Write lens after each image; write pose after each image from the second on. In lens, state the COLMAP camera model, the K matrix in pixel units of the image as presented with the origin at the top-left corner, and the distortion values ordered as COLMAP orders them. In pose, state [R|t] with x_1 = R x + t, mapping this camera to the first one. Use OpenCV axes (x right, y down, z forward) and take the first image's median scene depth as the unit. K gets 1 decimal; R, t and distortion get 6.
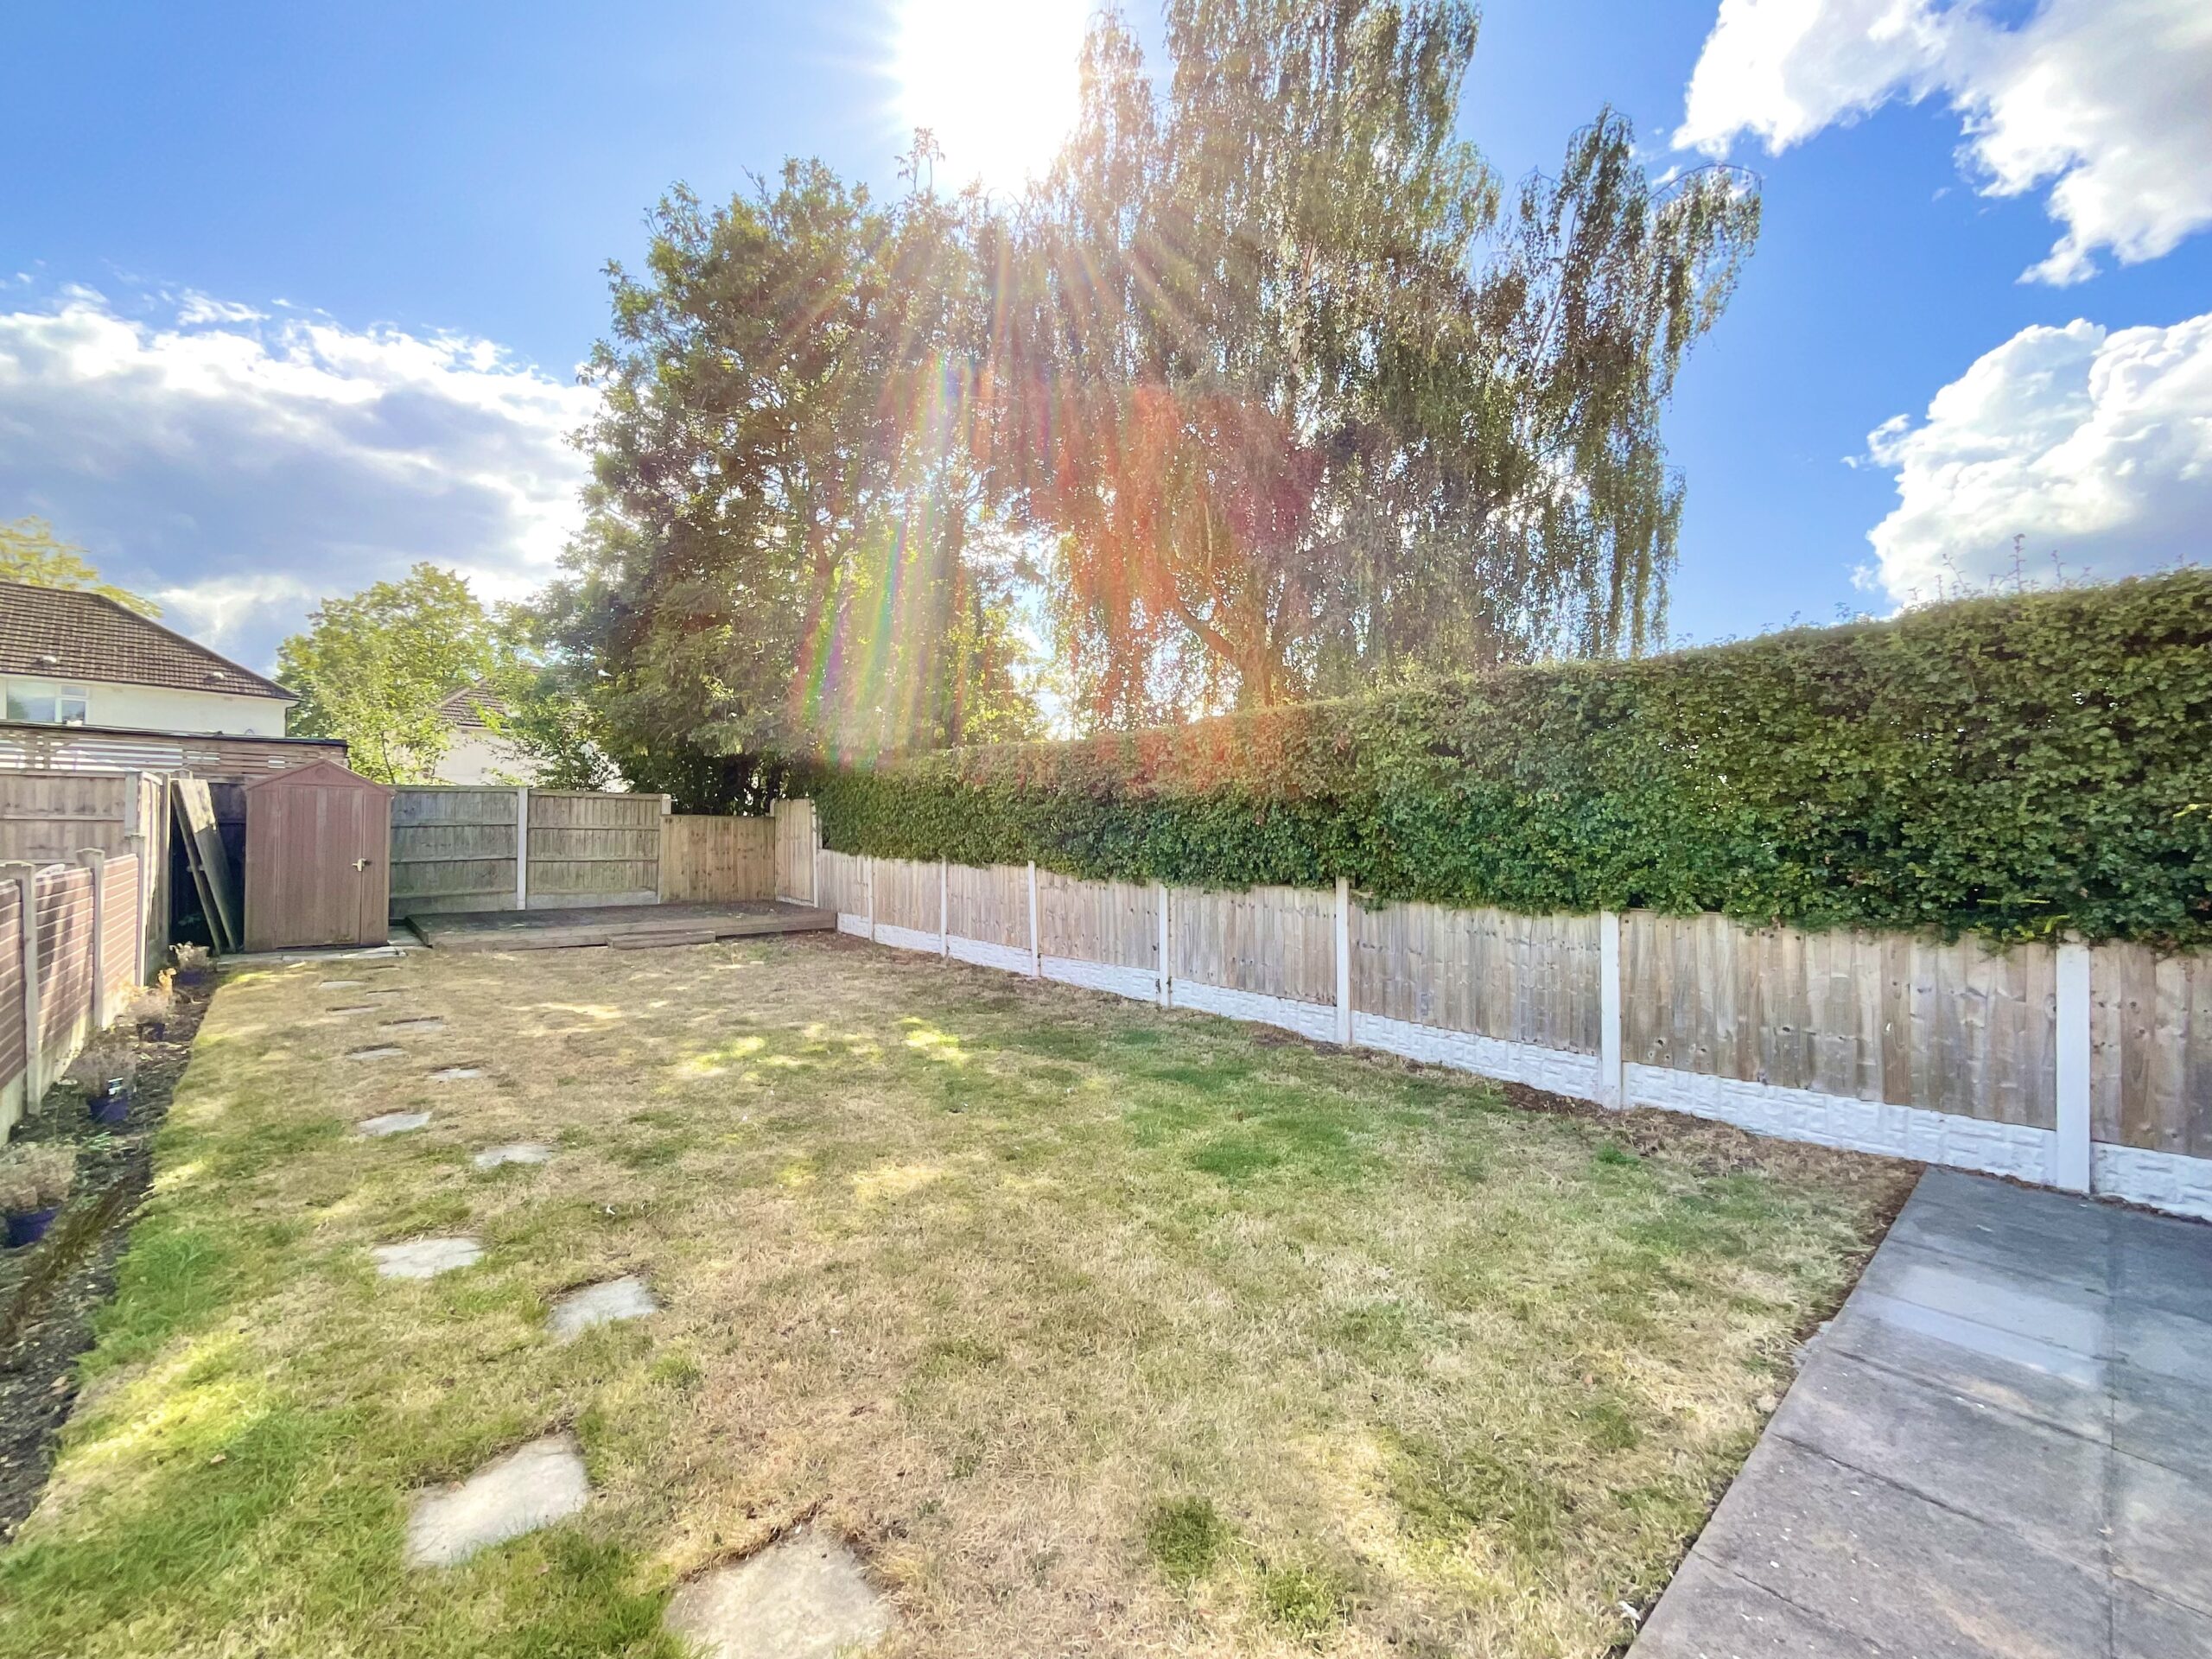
lens RADIAL K [[899.7, 0, 1106.0], [0, 899.7, 829.5], [0, 0, 1]] dist [0.004168, 0.000776]
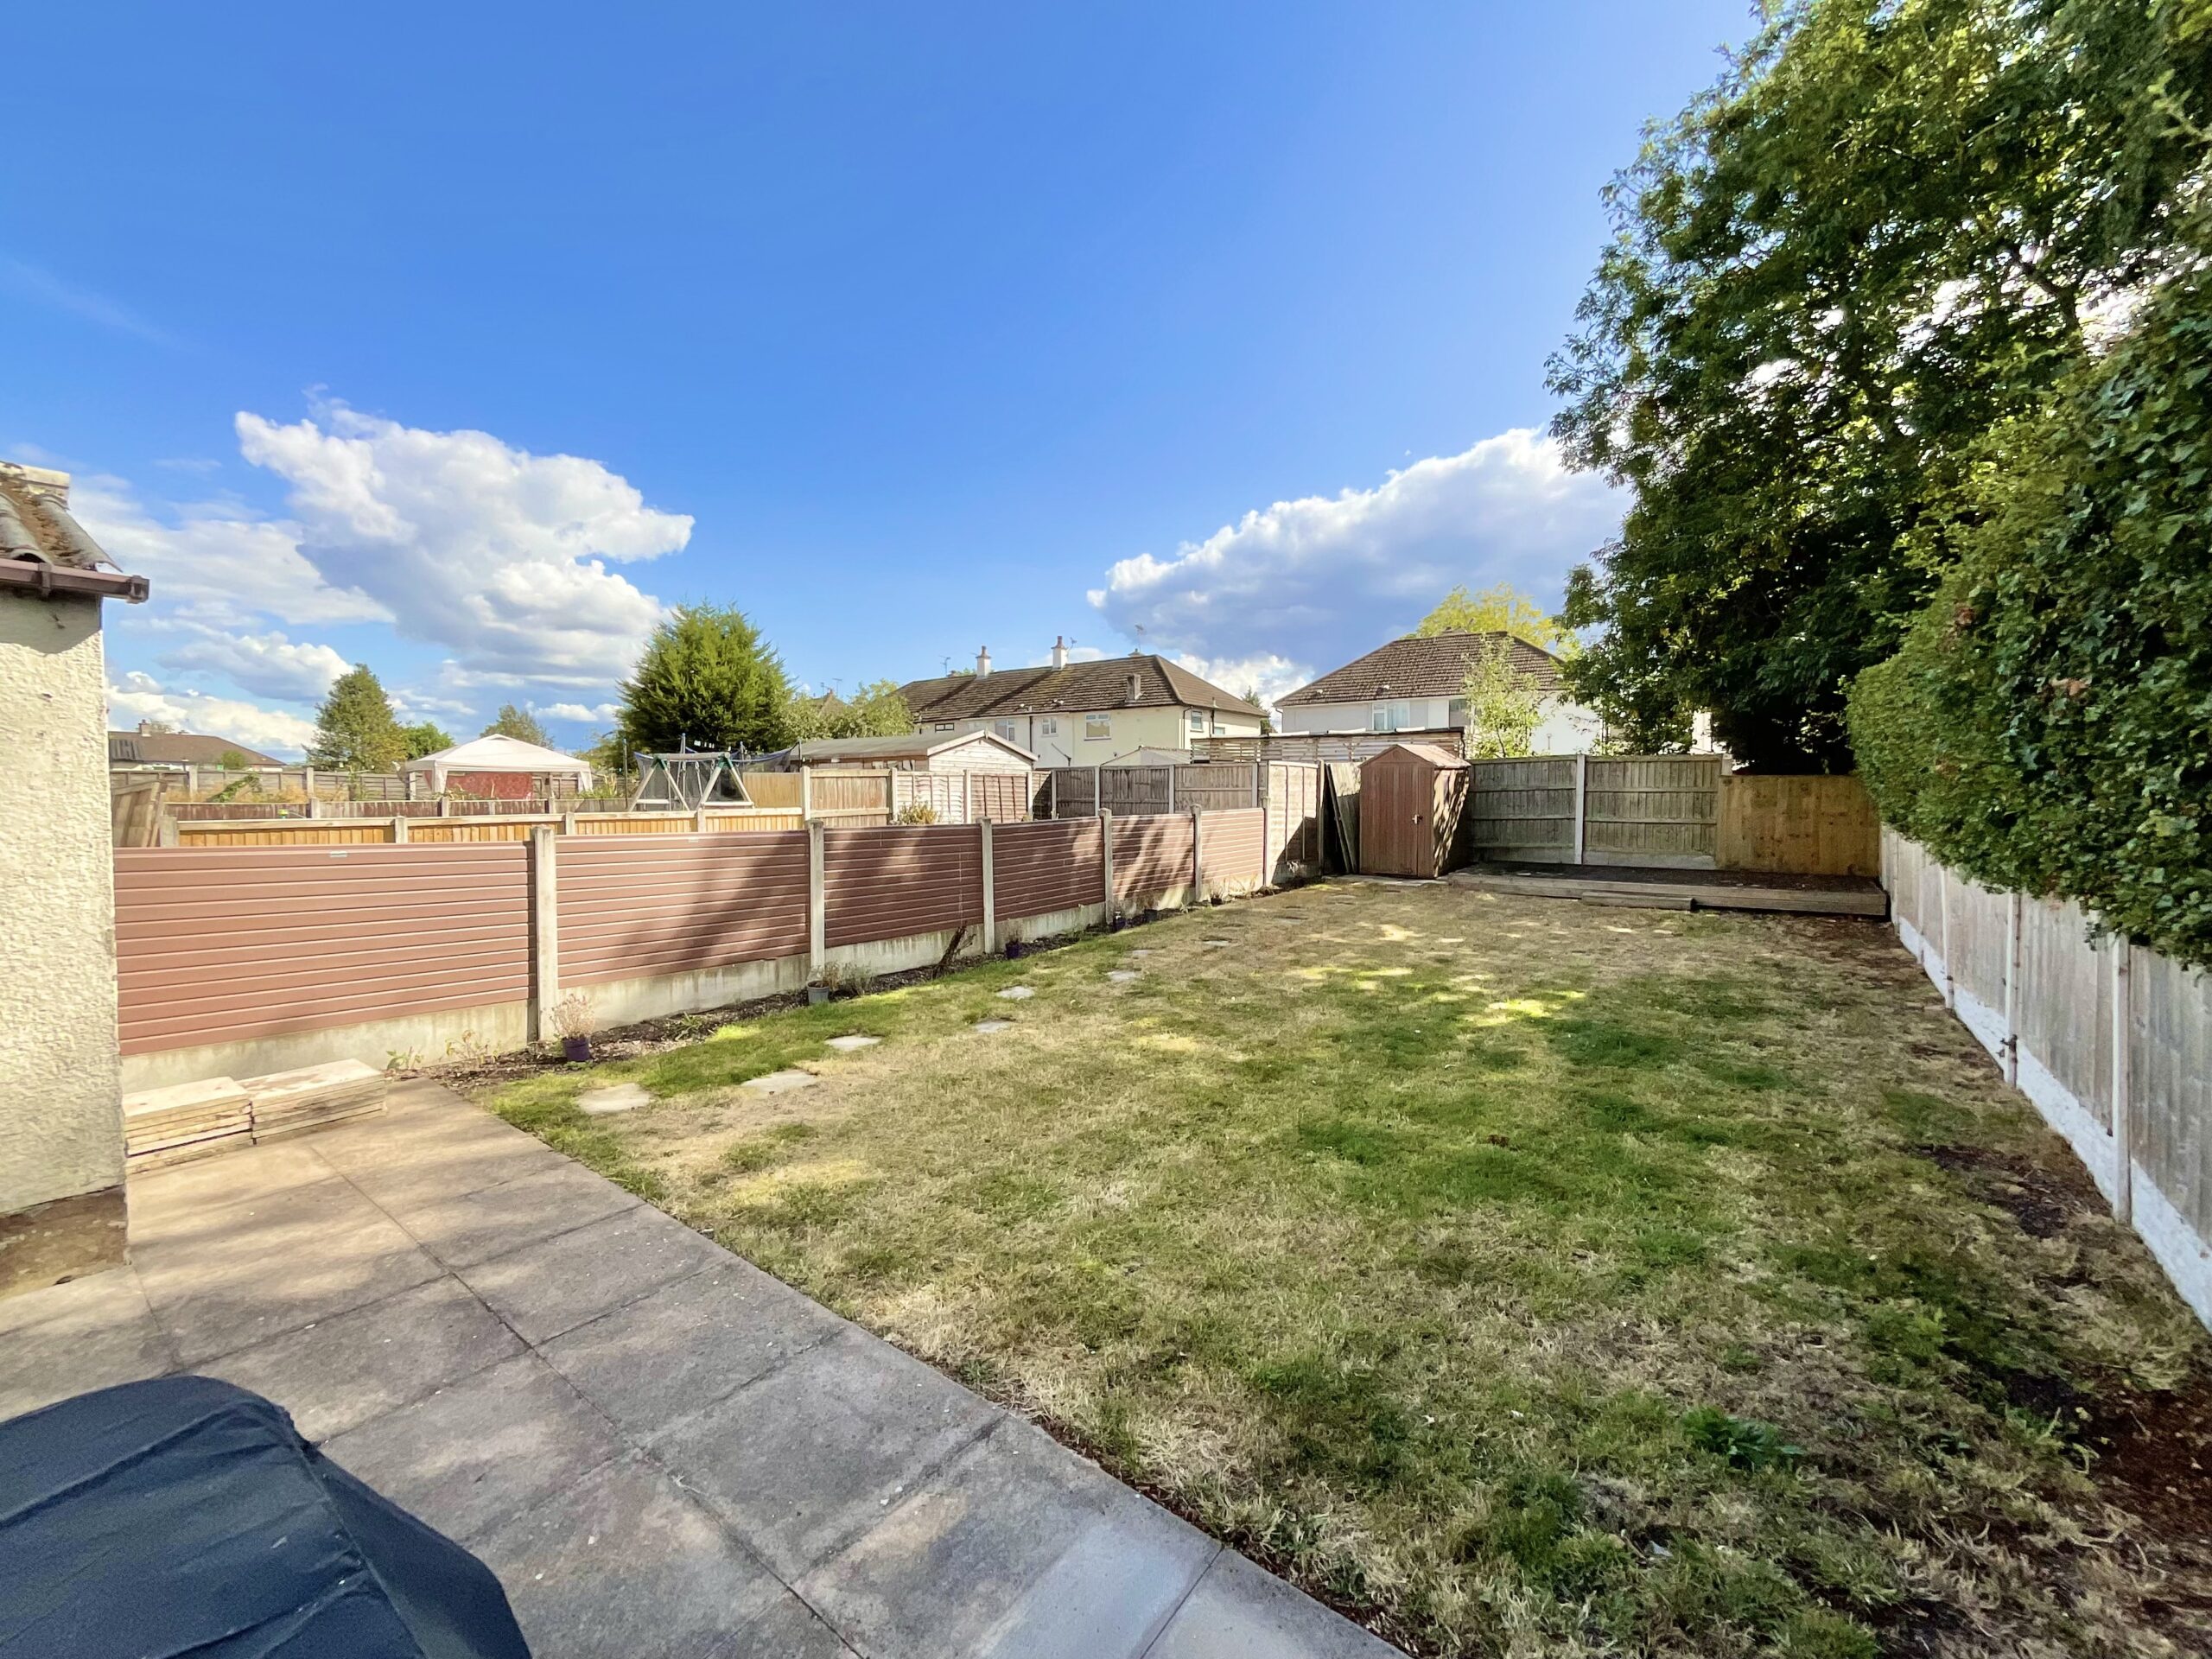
lens RADIAL K [[899.7, 0, 1106.0], [0, 899.7, 829.5], [0, 0, 1]] dist [0.004168, 0.000776]
pose [[0.191021, 0.028269, -0.981179, 0.983756], [0.007871, 0.999509, 0.030329, 0.019218], [0.981554, -0.013516, 0.190705, 0.587756]]
